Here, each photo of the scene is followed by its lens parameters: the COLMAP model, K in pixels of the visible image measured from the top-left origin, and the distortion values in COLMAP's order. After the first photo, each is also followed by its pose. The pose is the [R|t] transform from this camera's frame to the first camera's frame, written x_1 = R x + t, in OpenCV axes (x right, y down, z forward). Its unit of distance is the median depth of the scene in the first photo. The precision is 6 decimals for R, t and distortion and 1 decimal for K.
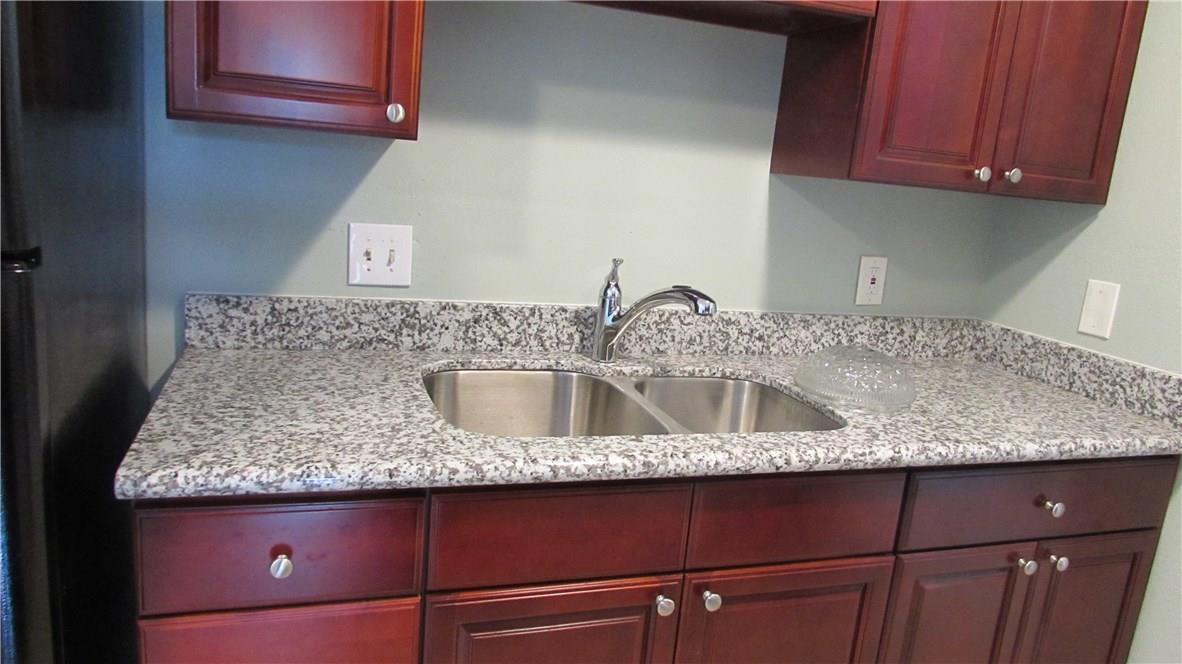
lens RADIAL K [[835.8, 0, 588.3], [0, 835.8, 338.1], [0, 0, 1]] dist [-0.034521, 0.007958]
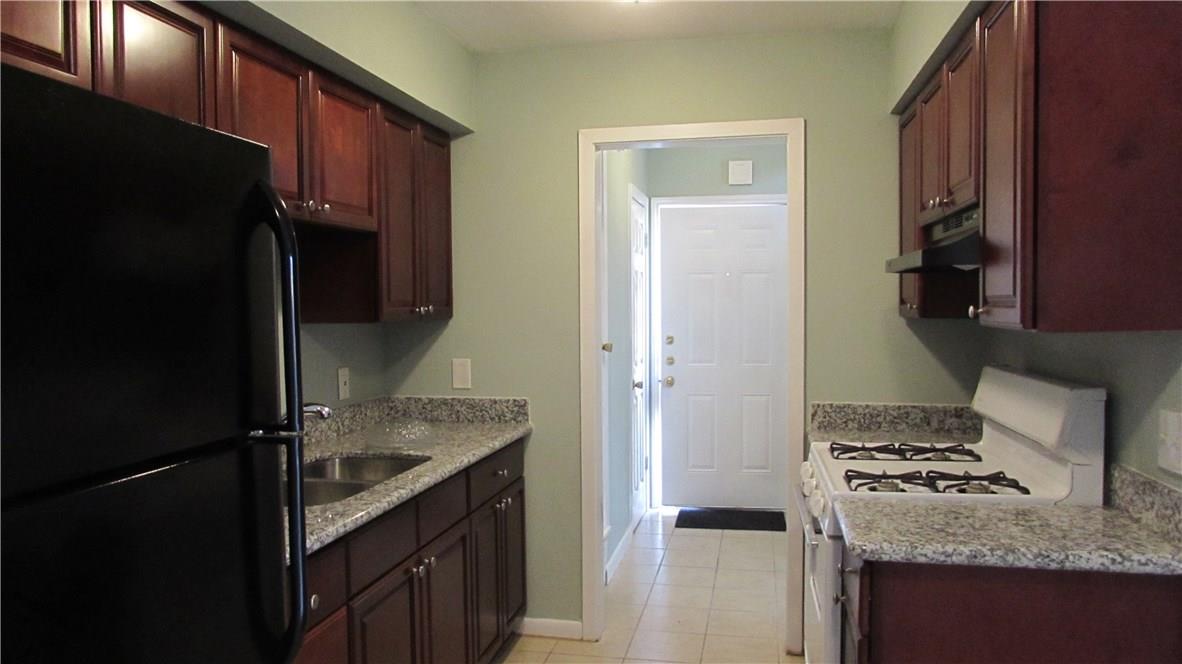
lens RADIAL K [[835.8, 0, 588.3], [0, 835.8, 338.1], [0, 0, 1]] dist [-0.034521, 0.007958]
pose [[0.505429, -0.130172, 0.852993, -0.862783], [0.238729, 0.971063, 0.006734, -0.061880], [-0.829186, 0.200231, 0.521880, -0.229766]]
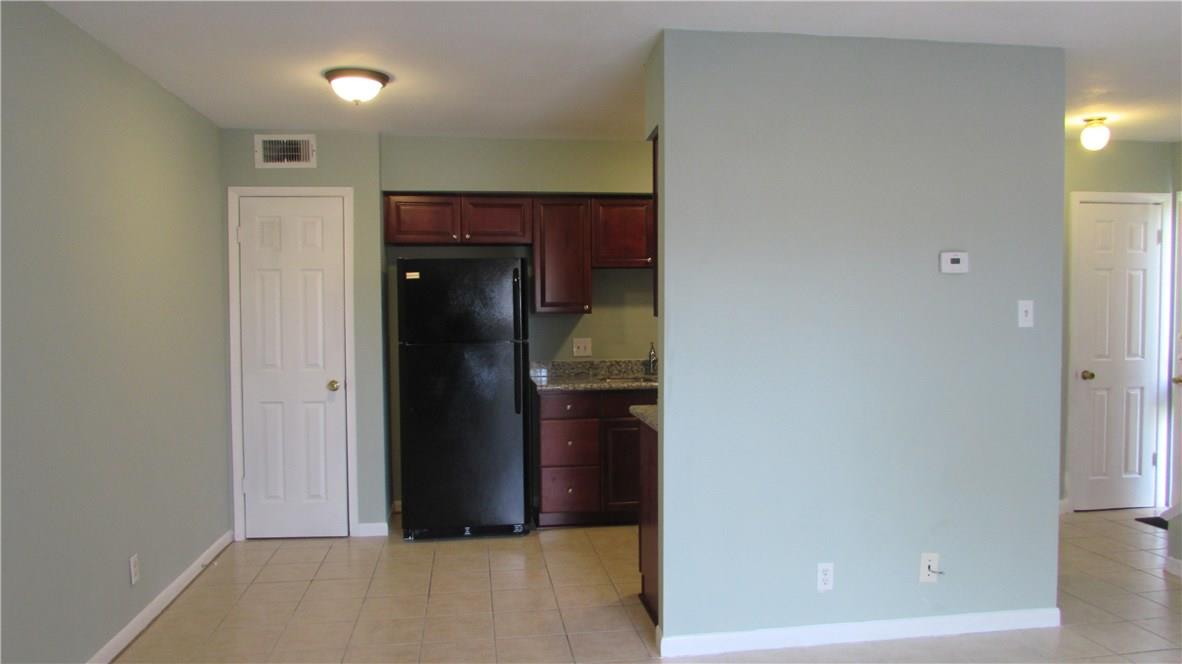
lens RADIAL K [[835.8, 0, 588.3], [0, 835.8, 338.1], [0, 0, 1]] dist [-0.034521, 0.007958]
pose [[0.977465, -0.093691, -0.189165, 0.402715], [0.057380, 0.980294, -0.189025, 0.483970], [0.203147, 0.173911, 0.963580, -2.172476]]
